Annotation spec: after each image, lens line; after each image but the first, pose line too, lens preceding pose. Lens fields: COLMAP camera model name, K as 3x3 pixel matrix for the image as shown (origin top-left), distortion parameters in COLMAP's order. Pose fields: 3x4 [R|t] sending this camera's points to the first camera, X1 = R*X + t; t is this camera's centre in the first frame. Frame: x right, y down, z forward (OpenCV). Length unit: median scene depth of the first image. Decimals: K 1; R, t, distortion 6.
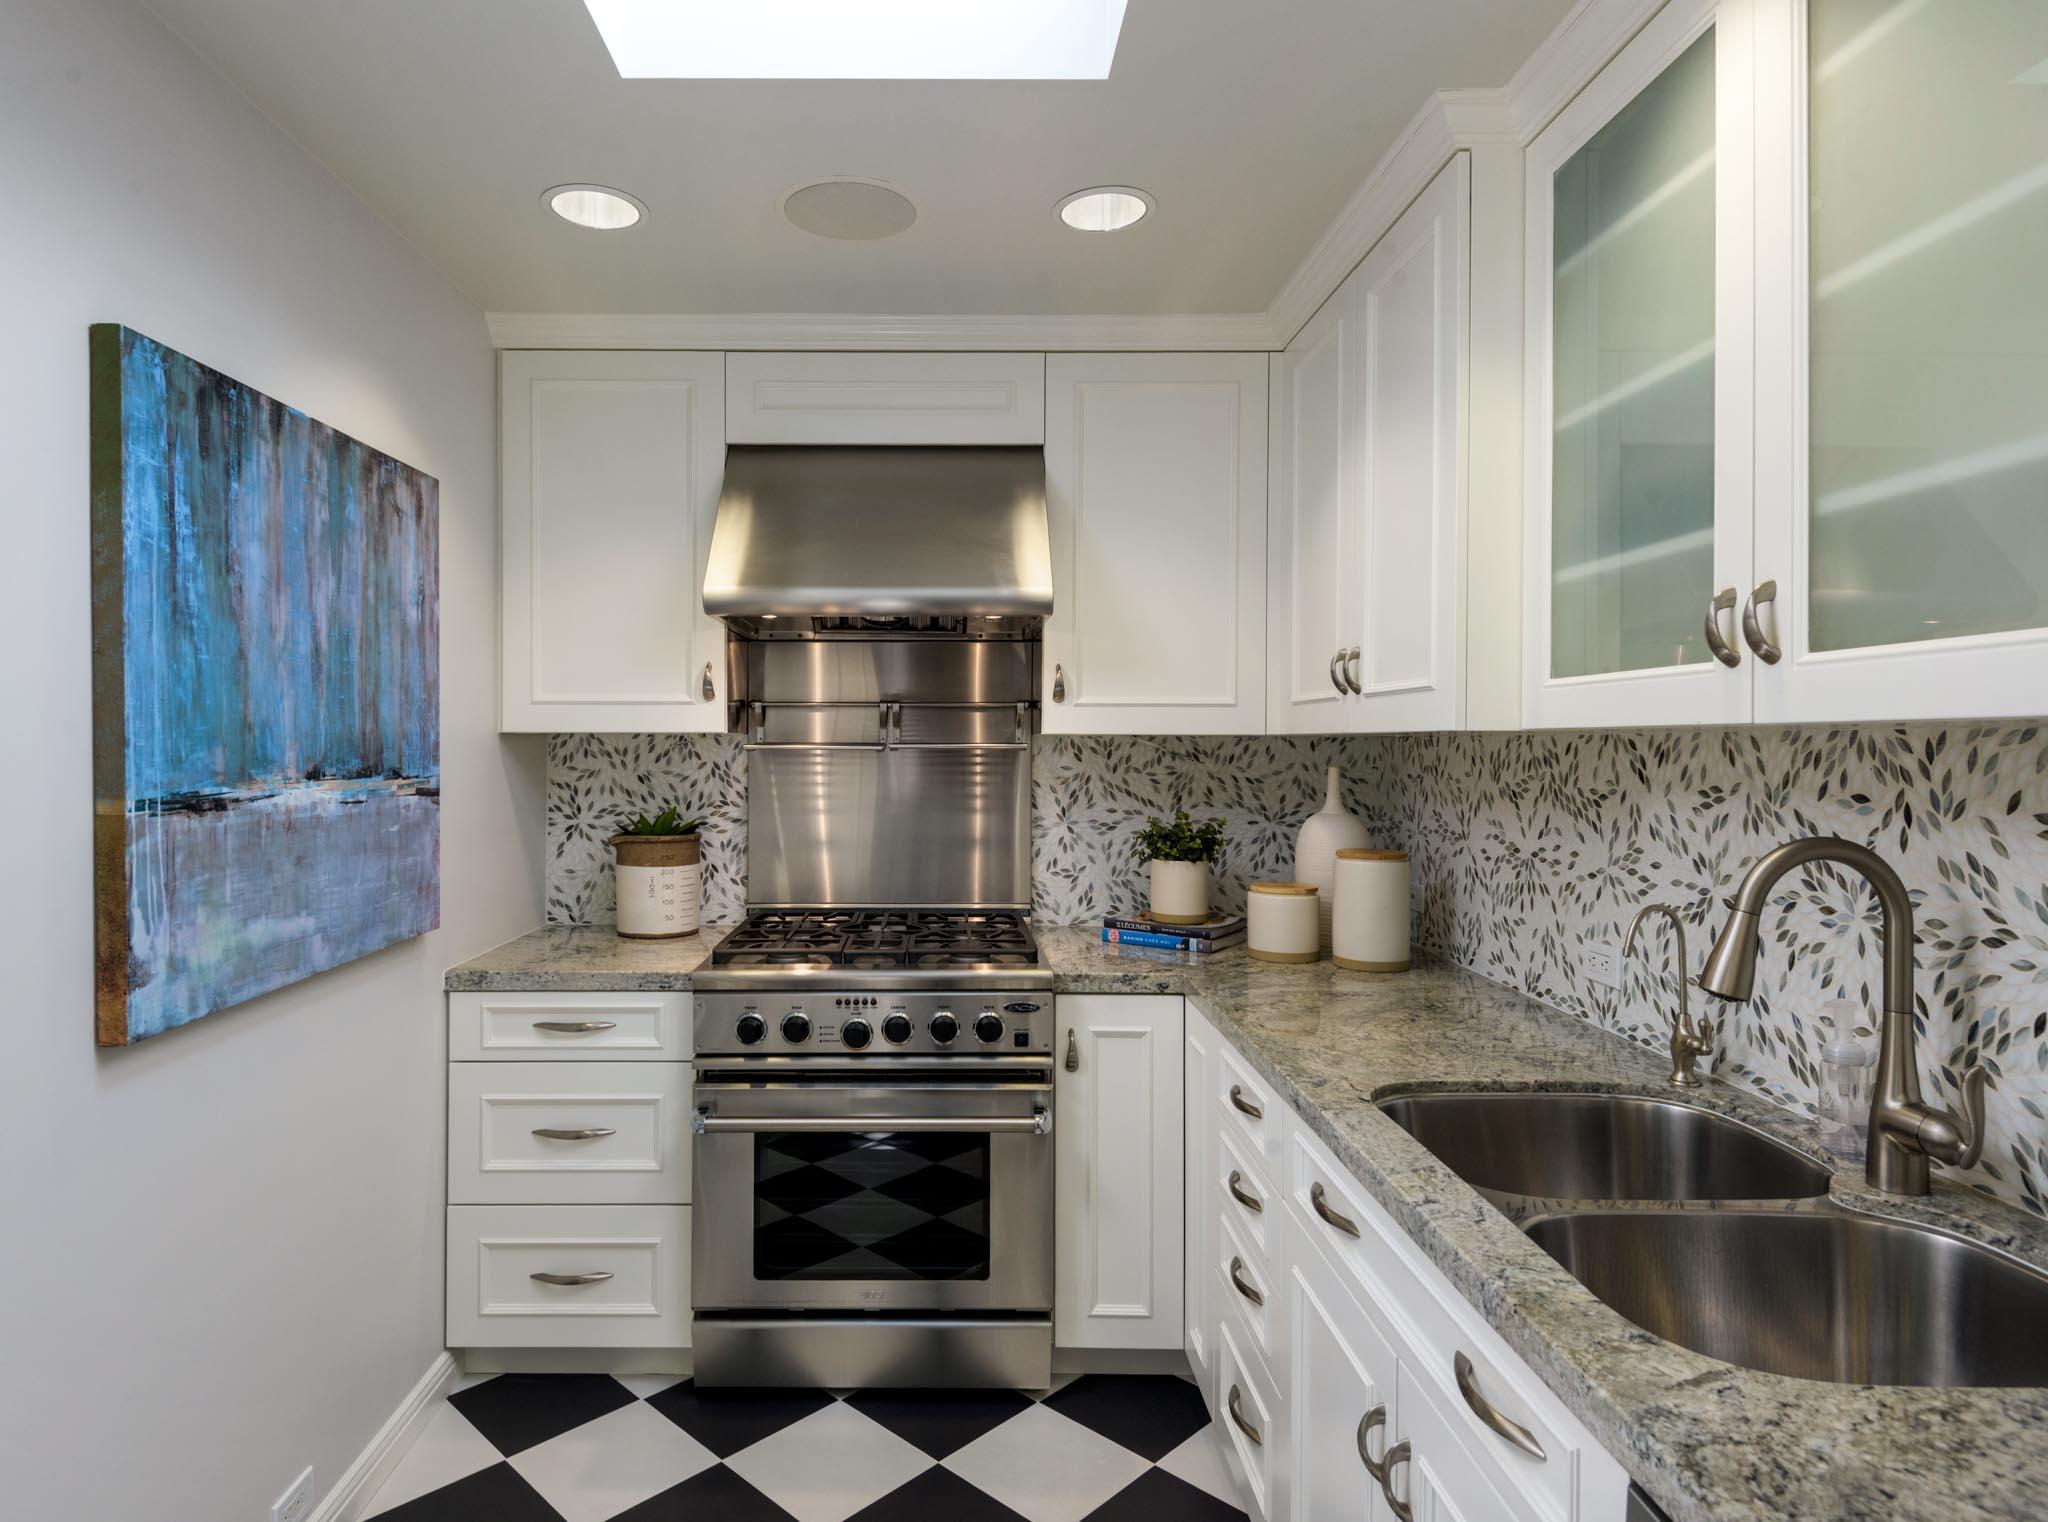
lens RADIAL K [[1179.1, 0, 1020.2], [0, 1179.1, 748.8], [0, 0, 1]] dist [0.052168, -0.052221]
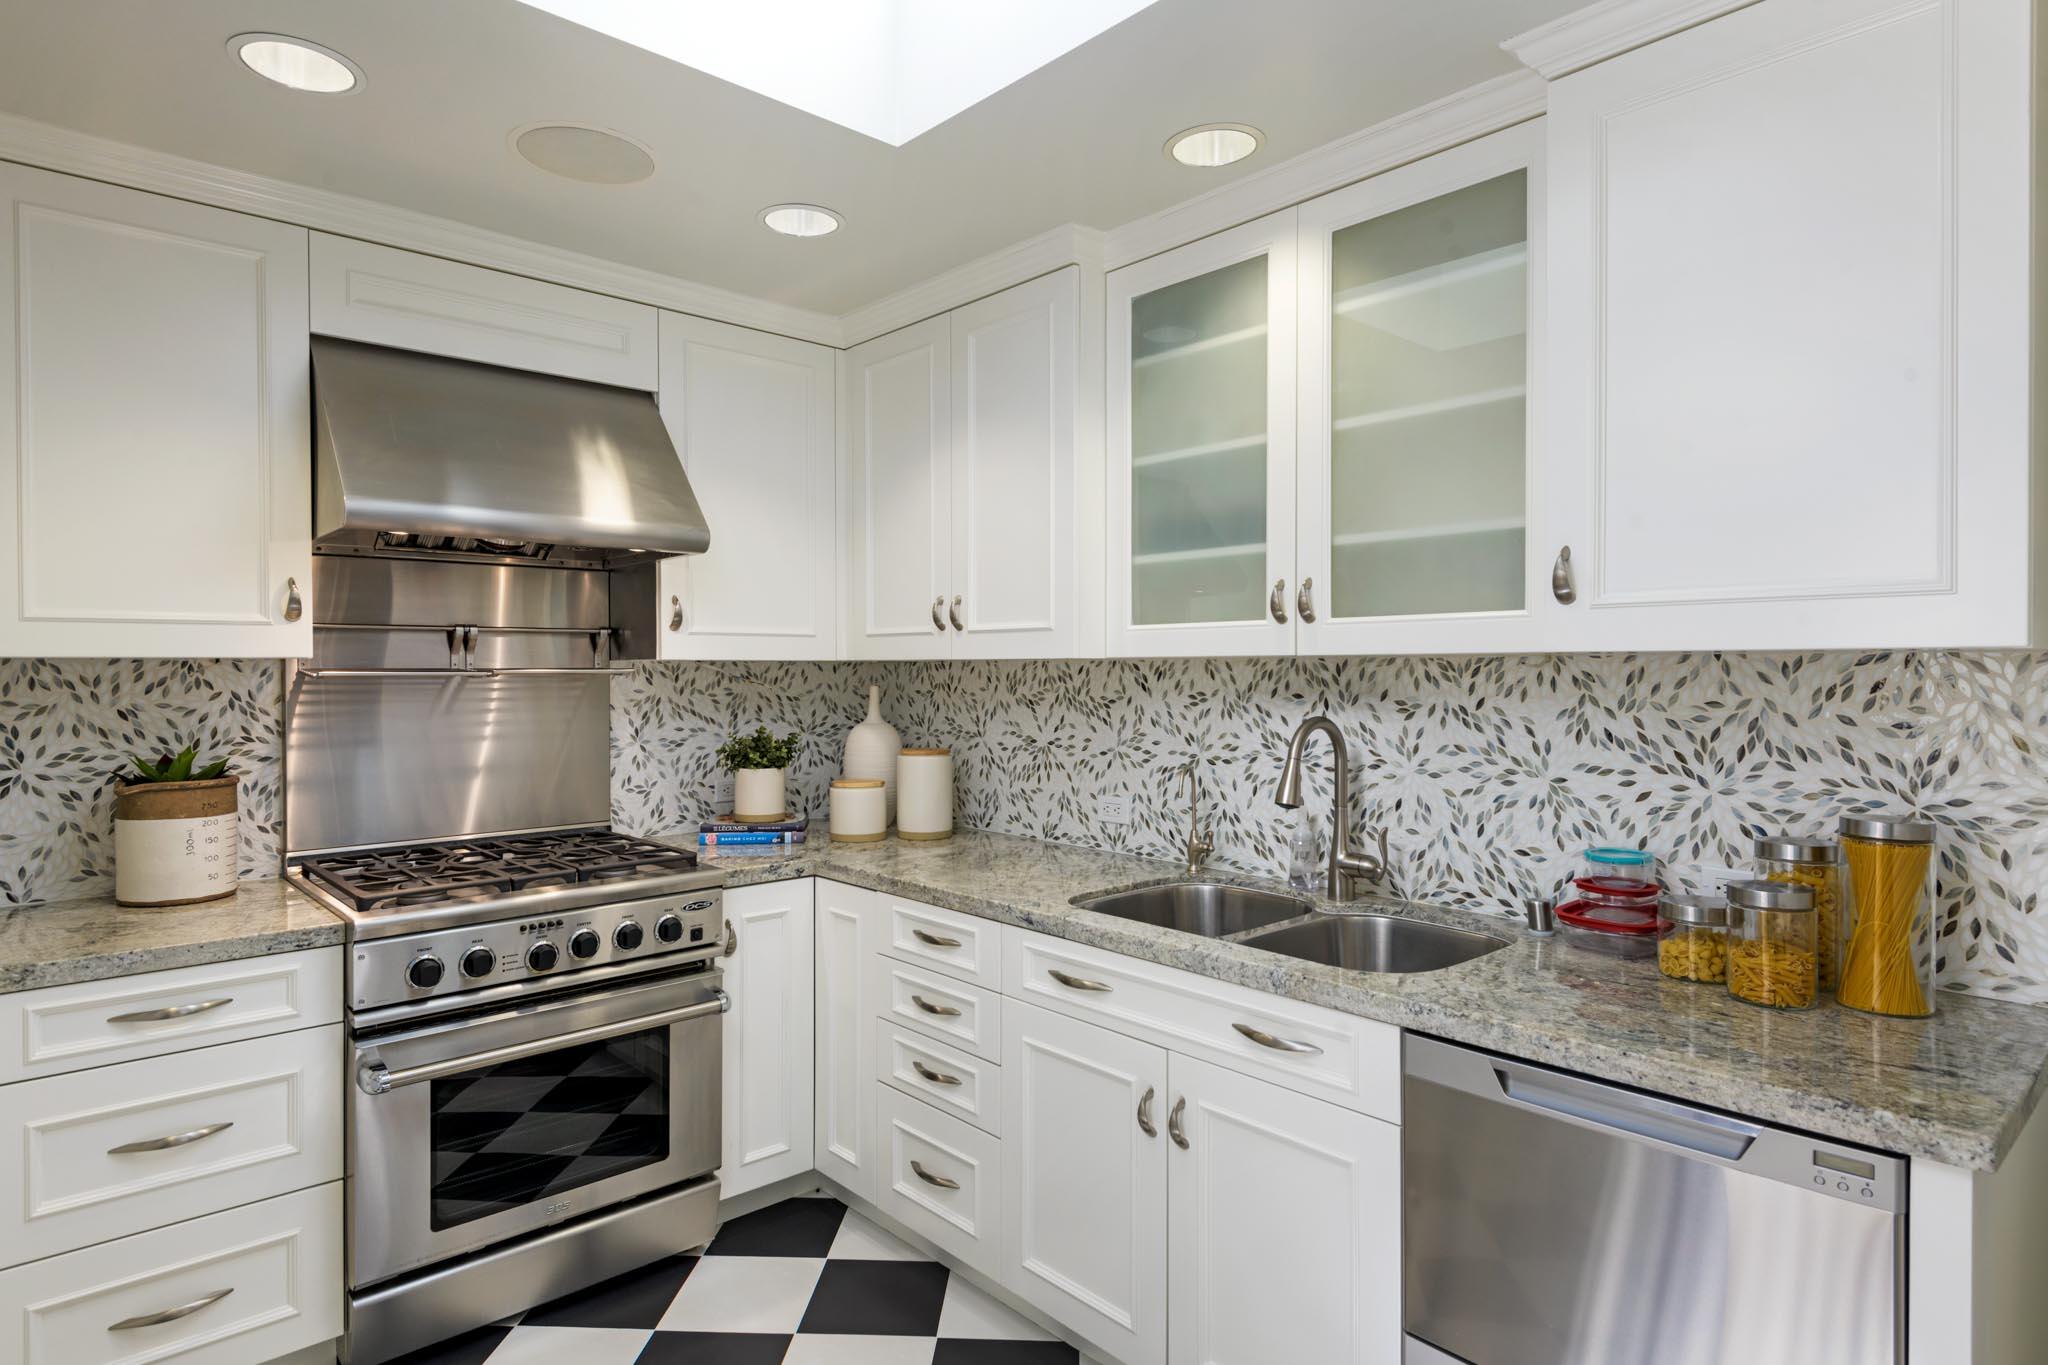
lens RADIAL K [[1125.0, 0, 1024.0], [0, 1125.0, 682.5], [0, 0, 1]] dist [0.054608, -0.035724]
pose [[0.737303, -0.013702, 0.675423, -0.475987], [0.007093, 0.999896, 0.012541, -0.002434], [-0.675525, -0.004456, 0.737324, 0.006562]]
